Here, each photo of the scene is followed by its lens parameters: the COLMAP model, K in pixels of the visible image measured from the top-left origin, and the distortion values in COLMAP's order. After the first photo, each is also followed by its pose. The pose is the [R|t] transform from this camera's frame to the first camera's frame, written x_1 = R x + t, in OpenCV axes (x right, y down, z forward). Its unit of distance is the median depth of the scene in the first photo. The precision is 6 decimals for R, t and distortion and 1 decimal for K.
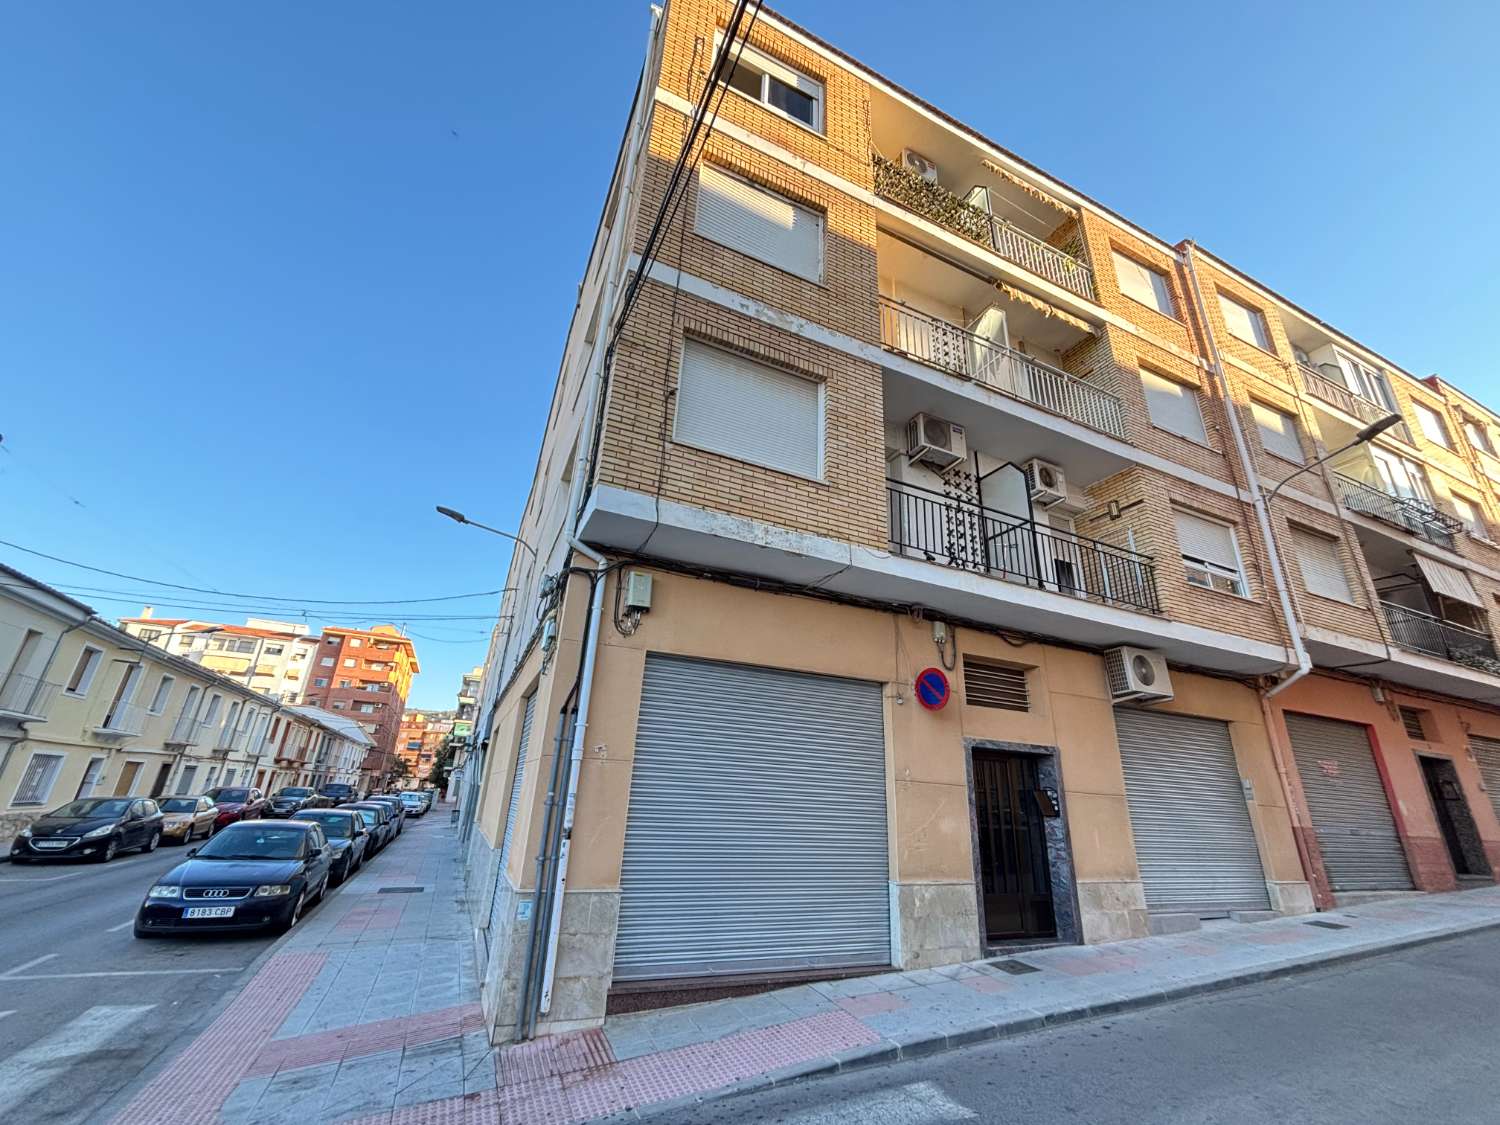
lens RADIAL K [[604.6, 0, 745.7], [0, 604.6, 561.8], [0, 0, 1]] dist [0.000276, 0.001382]
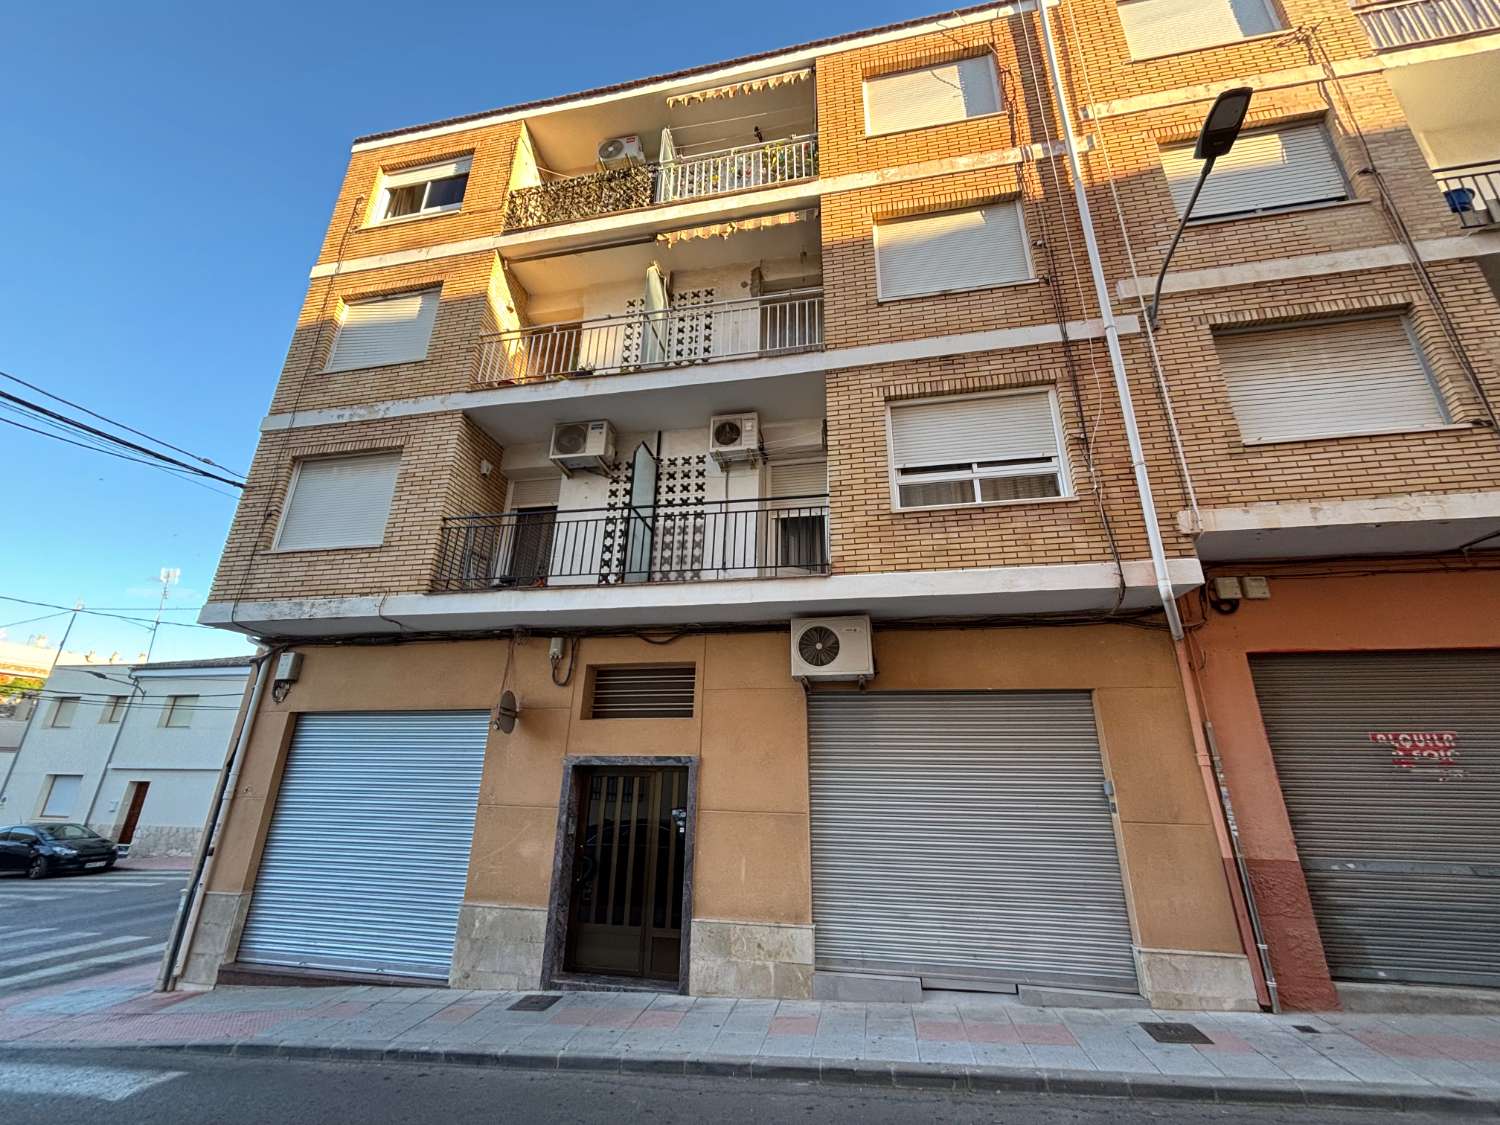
lens RADIAL K [[604.6, 0, 749.3], [0, 604.6, 564.7], [0, 0, 1]] dist [0.000276, 0.001382]
pose [[0.811283, -0.227370, -0.538630, 1.164025], [0.232075, 0.970829, -0.060262, 0.120360], [0.536620, -0.076113, 0.840384, 0.372717]]
